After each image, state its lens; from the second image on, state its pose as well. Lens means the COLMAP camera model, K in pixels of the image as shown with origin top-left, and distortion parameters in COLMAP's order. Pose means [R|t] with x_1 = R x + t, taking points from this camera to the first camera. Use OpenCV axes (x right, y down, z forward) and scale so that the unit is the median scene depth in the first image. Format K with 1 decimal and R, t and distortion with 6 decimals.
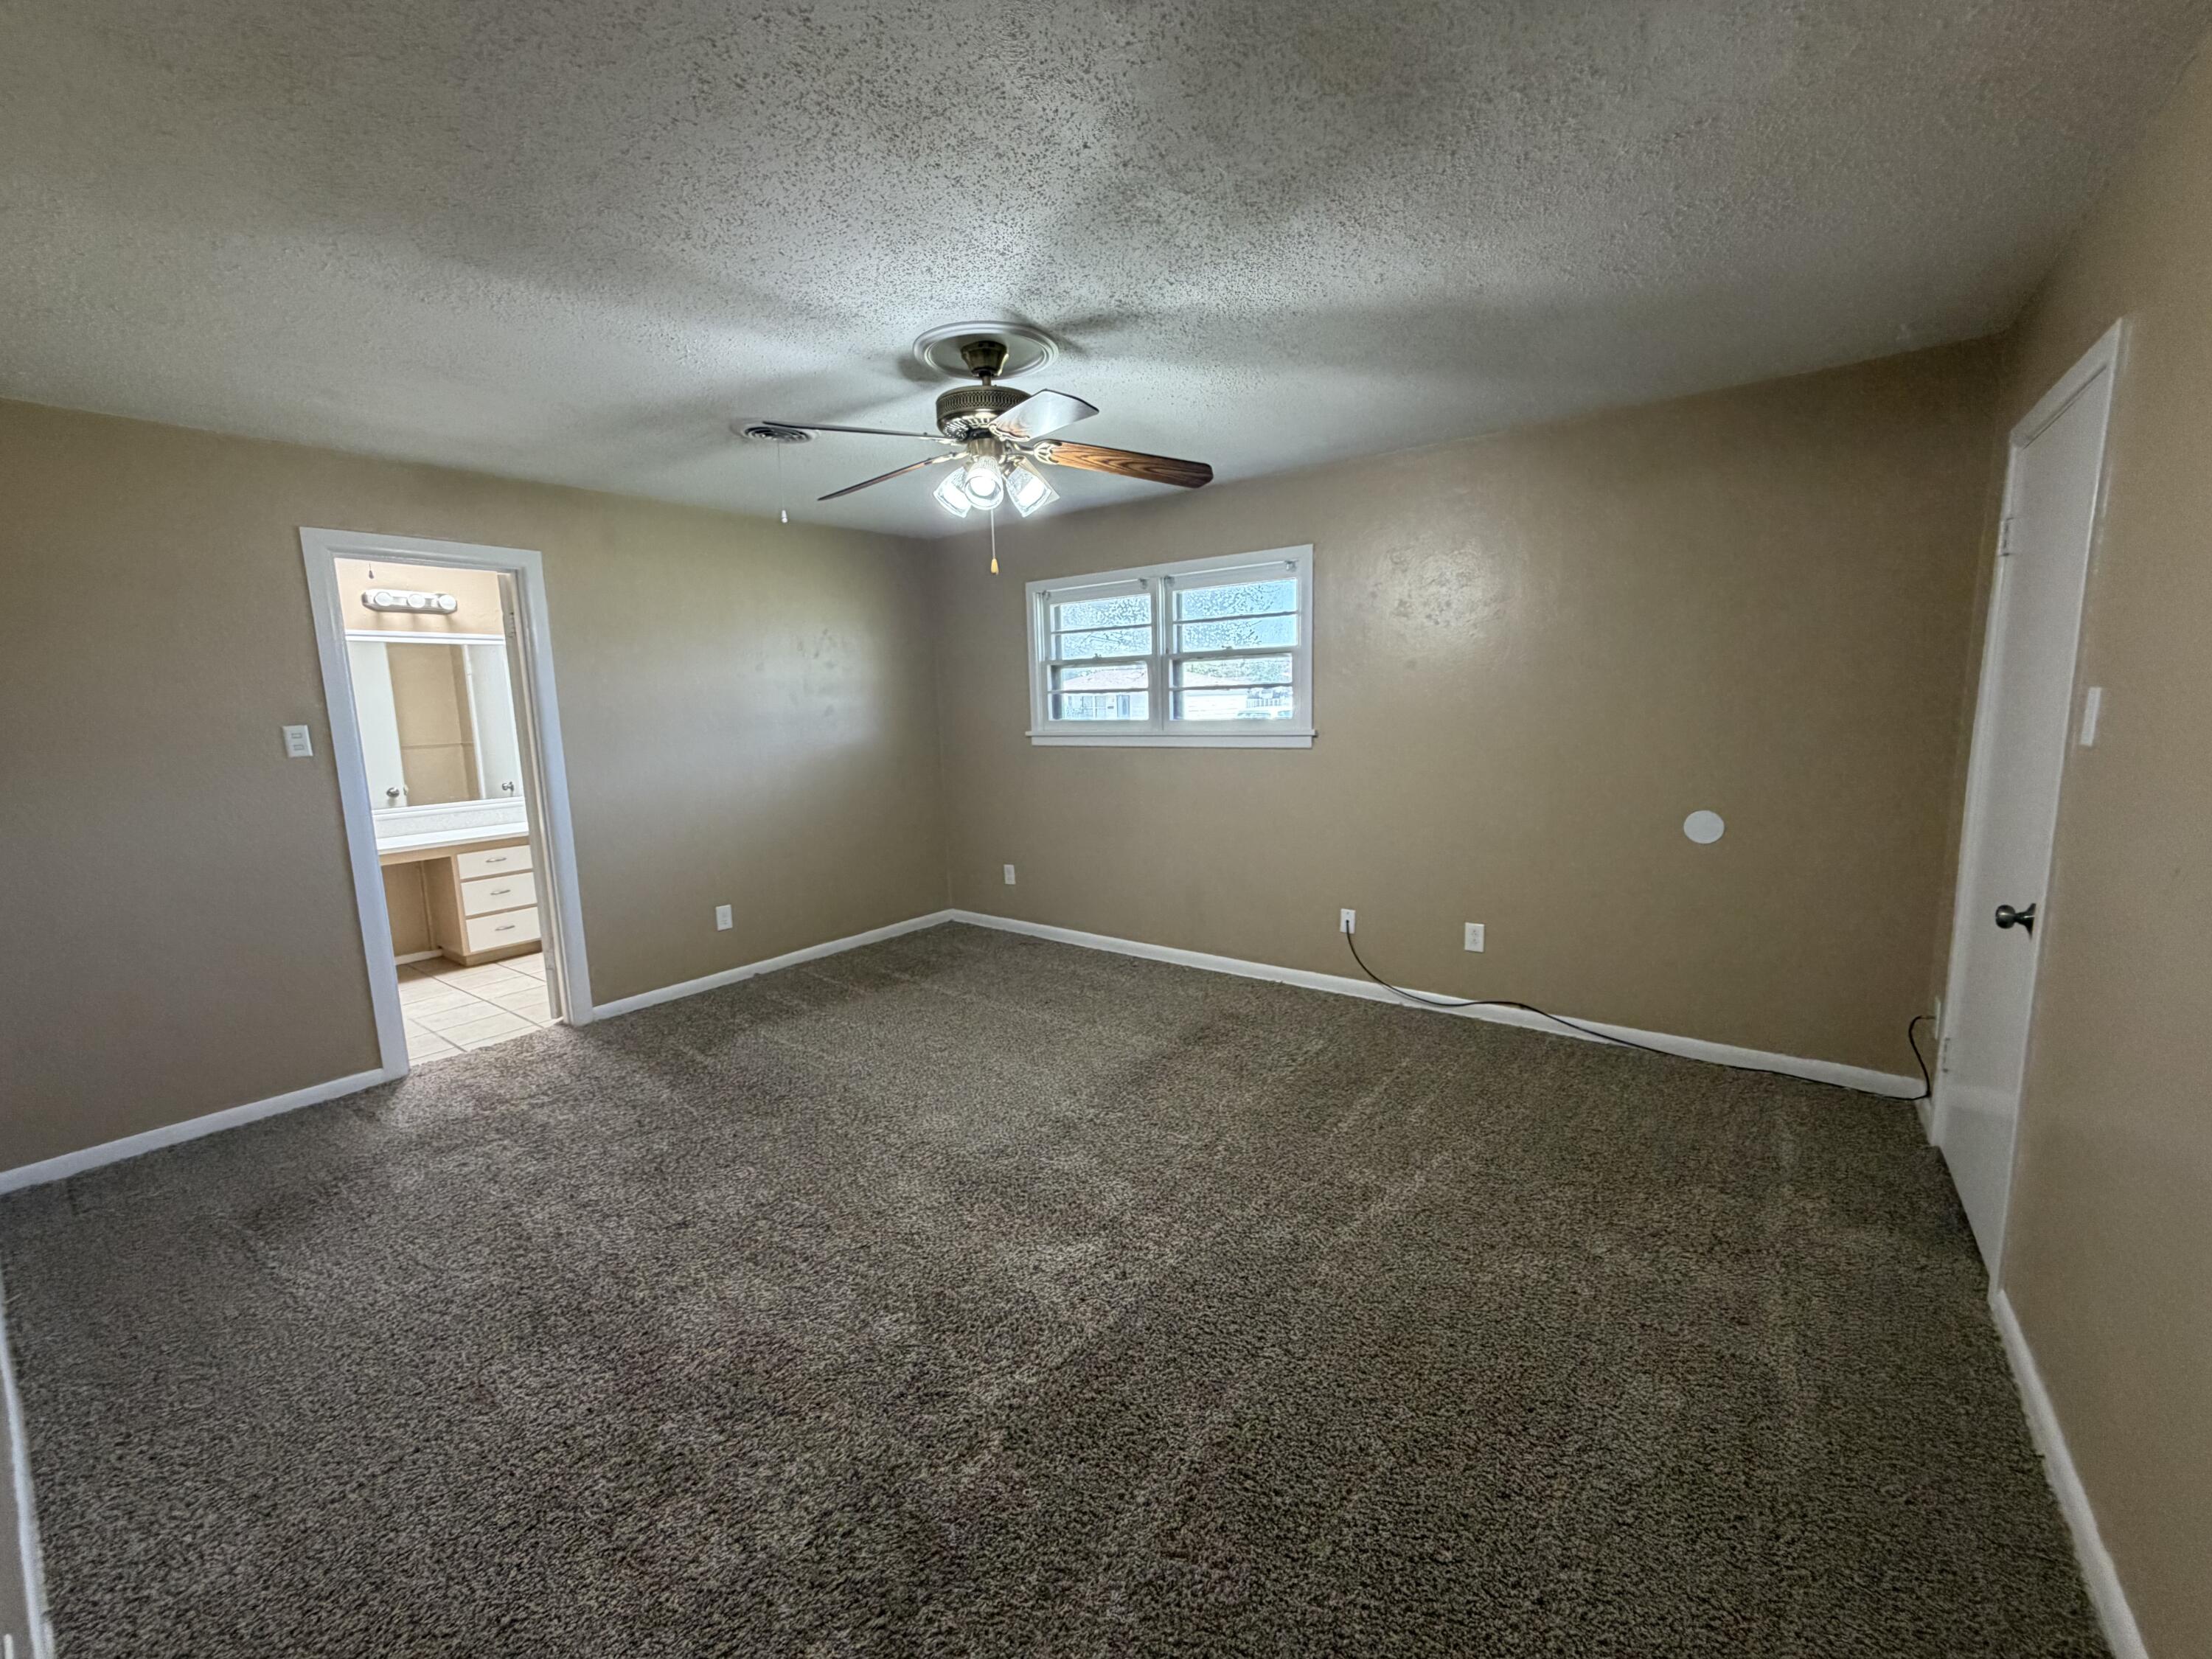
lens RADIAL K [[882.8, 0, 1112.2], [0, 882.8, 821.3], [0, 0, 1]] dist [0.001822, 0.000088]
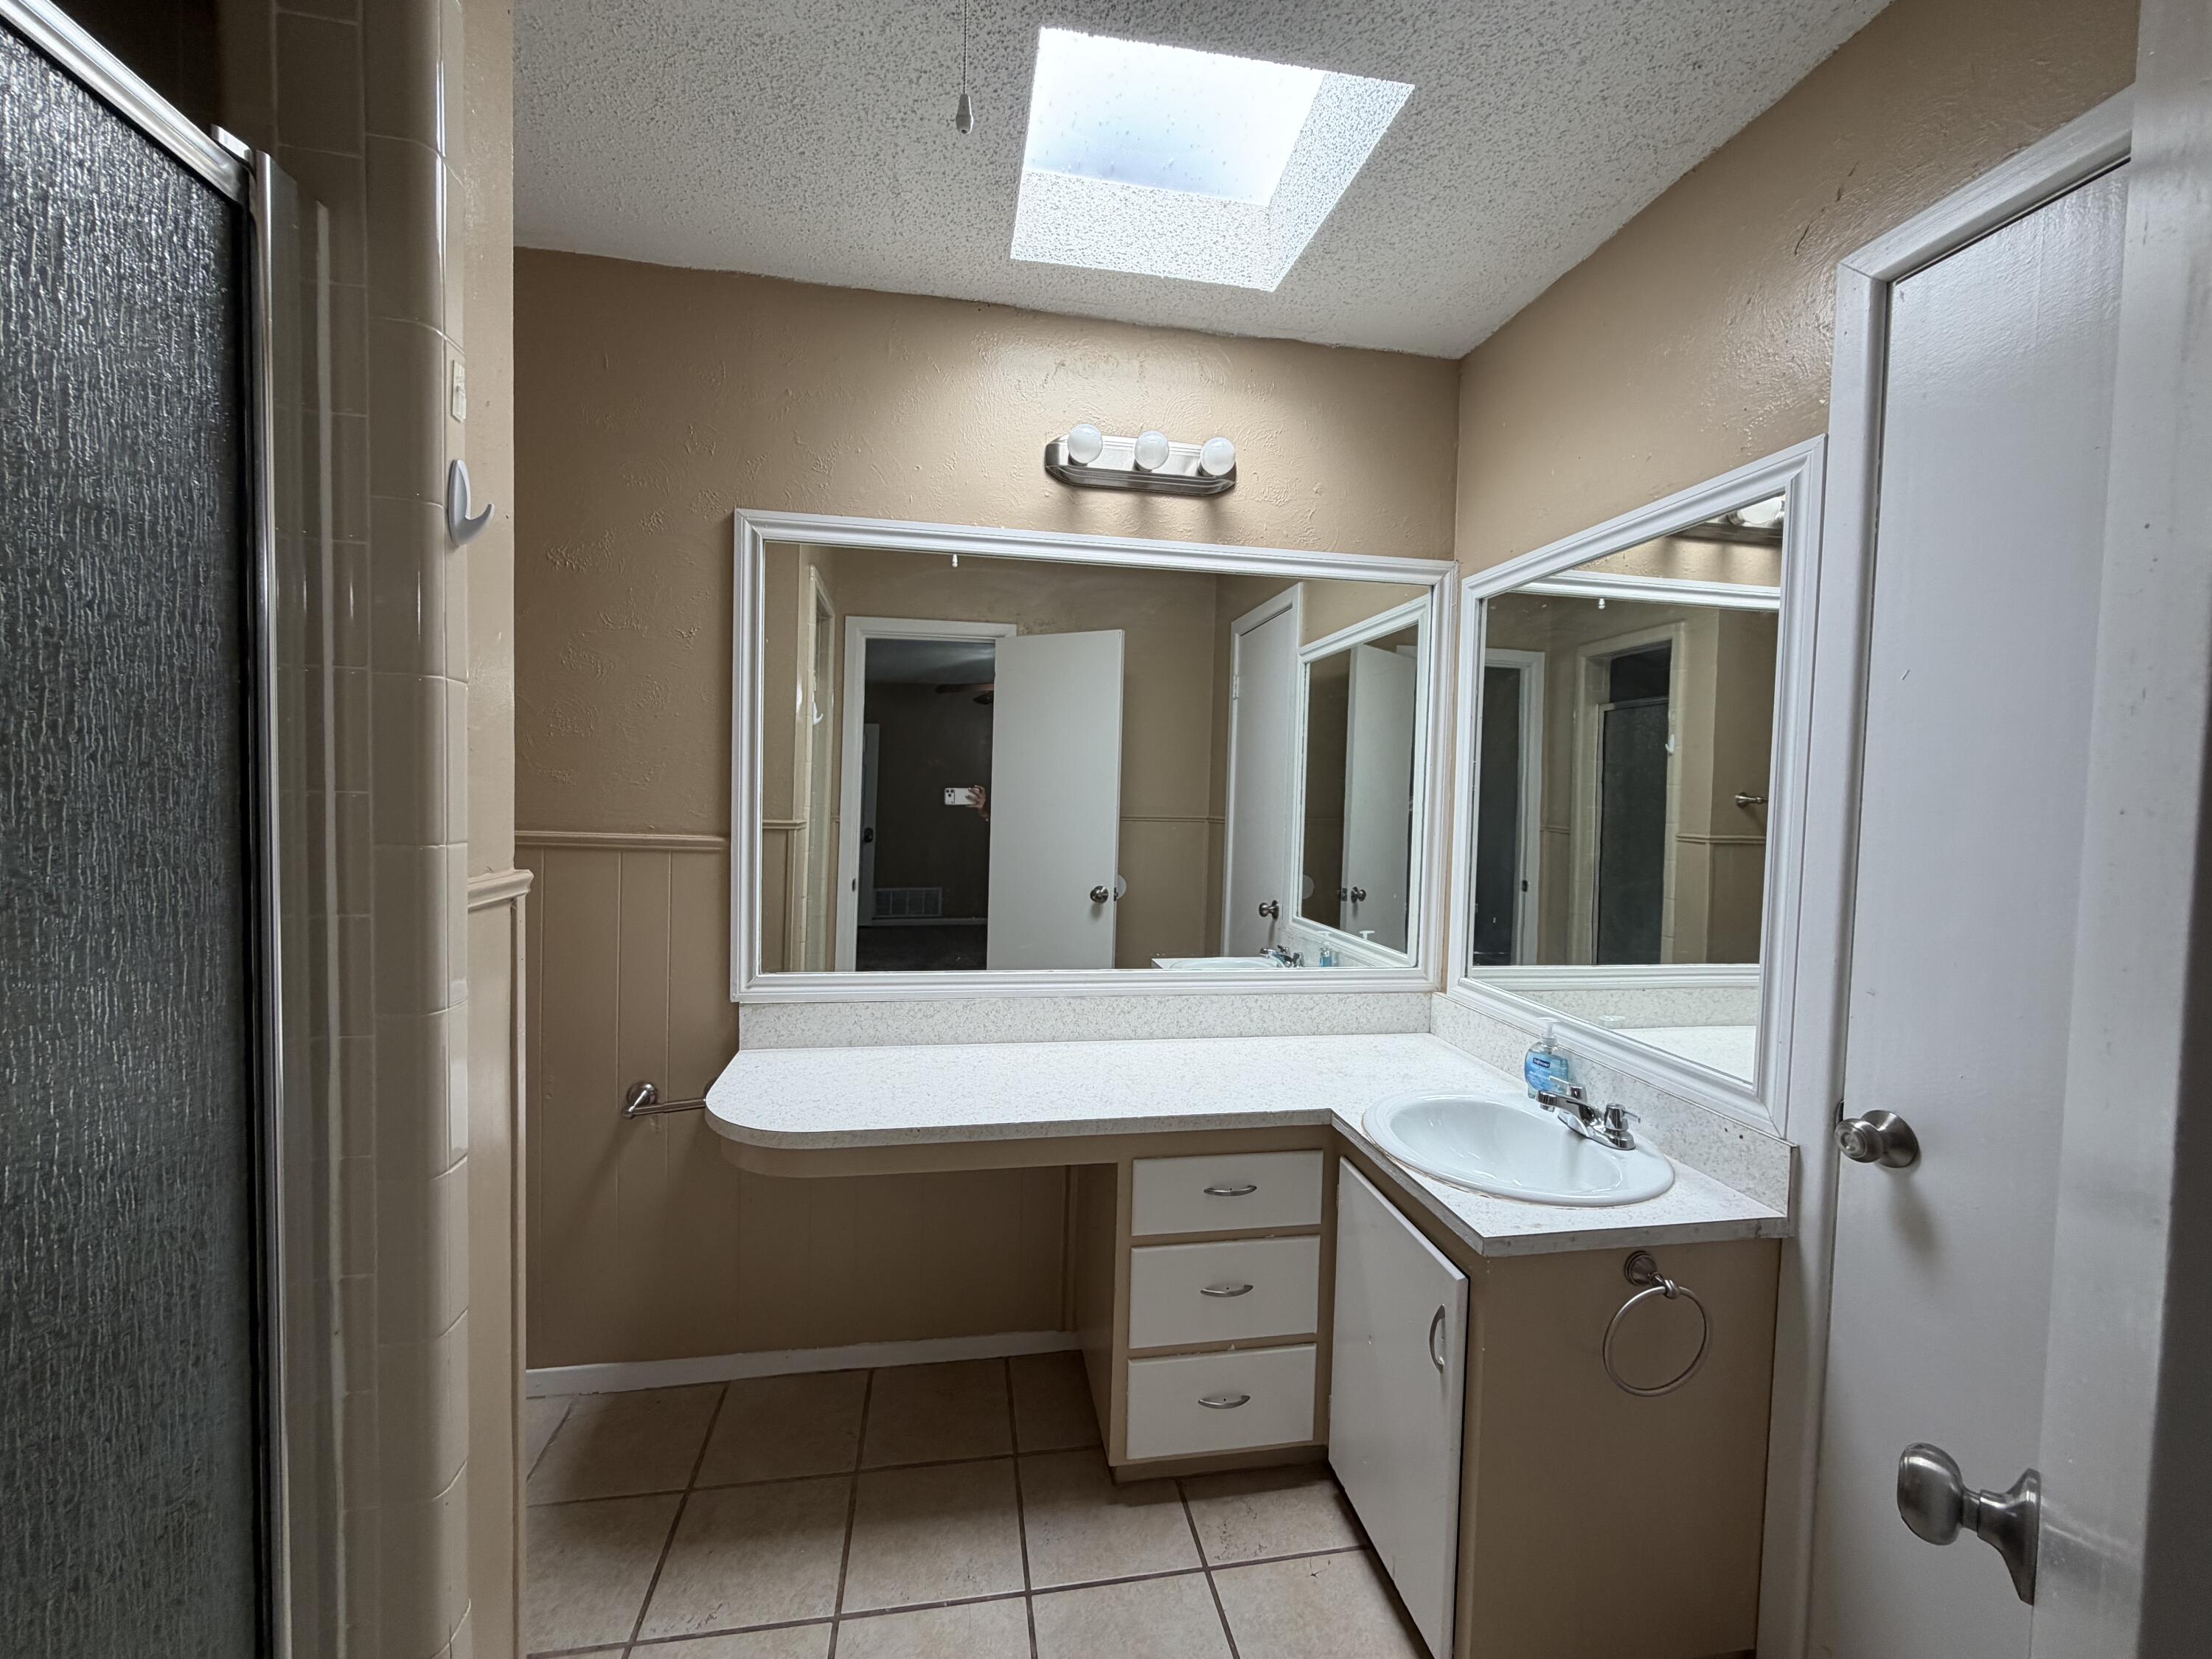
lens RADIAL K [[882.8, 0, 1108.2], [0, 882.8, 819.9], [0, 0, 1]] dist [0.001822, 0.000088]
pose [[0.722774, 0.077118, -0.686768, -0.518443], [-0.141225, 0.989265, -0.037544, -0.074052], [0.676501, 0.124125, 0.725906, 0.718755]]
